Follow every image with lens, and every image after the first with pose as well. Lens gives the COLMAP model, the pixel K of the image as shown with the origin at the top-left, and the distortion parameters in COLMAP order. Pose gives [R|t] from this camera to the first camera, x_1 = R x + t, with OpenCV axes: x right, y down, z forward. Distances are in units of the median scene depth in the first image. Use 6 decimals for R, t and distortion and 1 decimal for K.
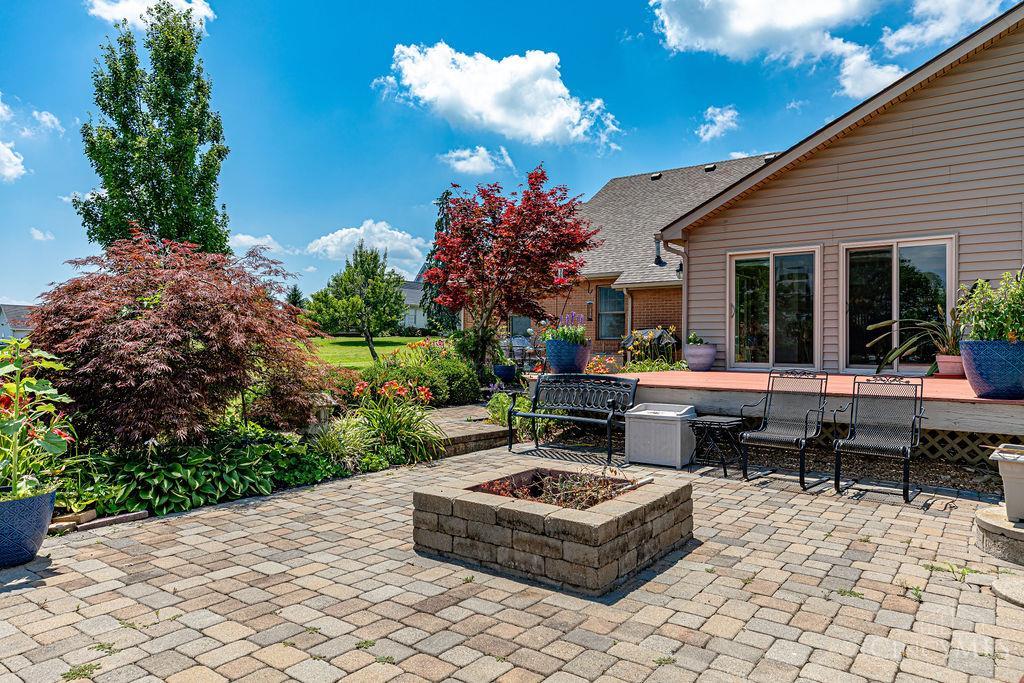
lens RADIAL K [[681.3, 0, 512.0], [0, 681.3, 341.5], [0, 0, 1]] dist [0.001929, 0.000626]
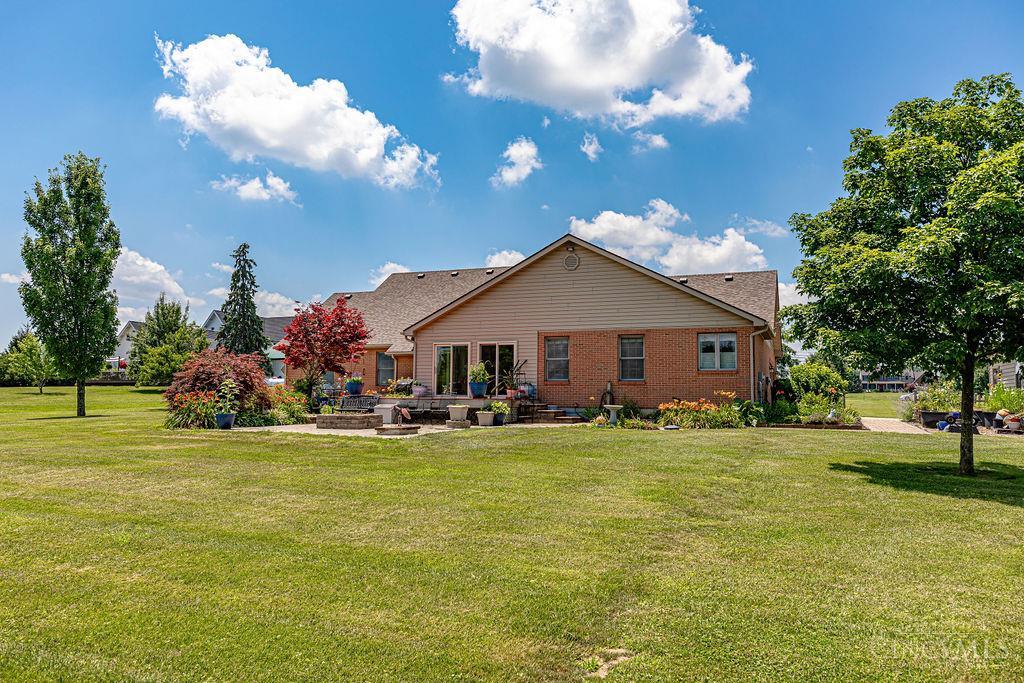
lens RADIAL K [[792.9, 0, 510.1], [0, 792.9, 363.0], [0, 0, 1]] dist [0.046891, 0.002344]
pose [[0.965882, 0.013081, 0.258652, -0.081848], [-0.002901, 0.999207, -0.039700, 0.026048], [-0.258966, 0.037595, 0.965155, -1.291167]]
